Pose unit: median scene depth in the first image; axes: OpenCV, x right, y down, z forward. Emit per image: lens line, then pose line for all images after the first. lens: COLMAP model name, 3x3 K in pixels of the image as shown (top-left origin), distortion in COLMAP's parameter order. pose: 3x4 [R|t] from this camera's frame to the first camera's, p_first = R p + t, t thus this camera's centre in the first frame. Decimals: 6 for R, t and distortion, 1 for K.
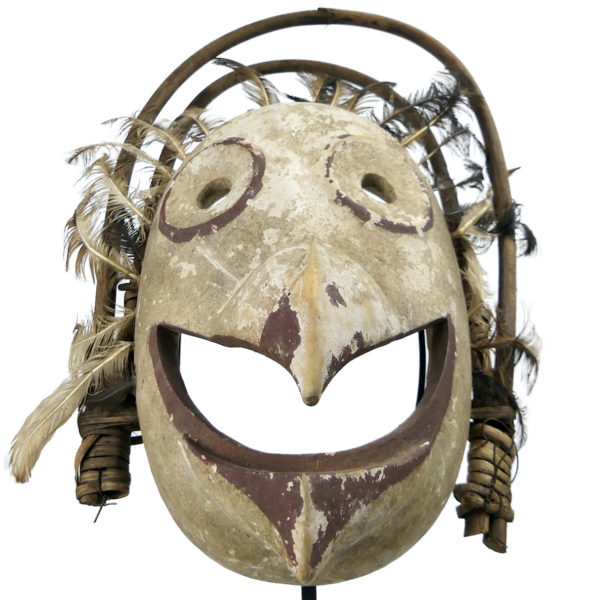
lens RADIAL K [[651.1, 0, 299.1], [0, 651.1, 254.7], [0, 0, 1]] dist [0.000307, -0.020577]
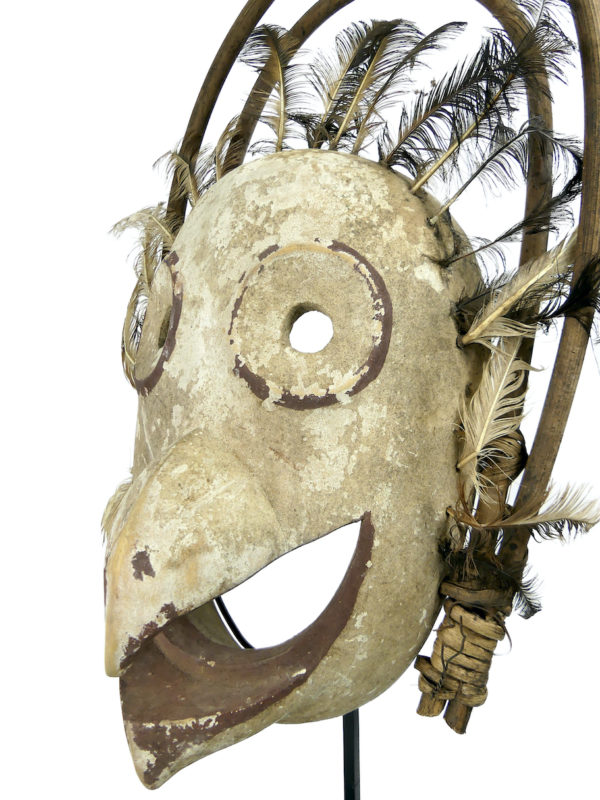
lens RADIAL K [[651.2, 0, 300.0], [0, 651.2, 400.0], [0, 0, 1]] dist [-0.000121, 0.000518]
pose [[0.817028, 0.061136, -0.573348, 0.605217], [0.243681, 0.864588, 0.439439, -0.396913], [0.522575, -0.498748, 0.691495, 0.462280]]
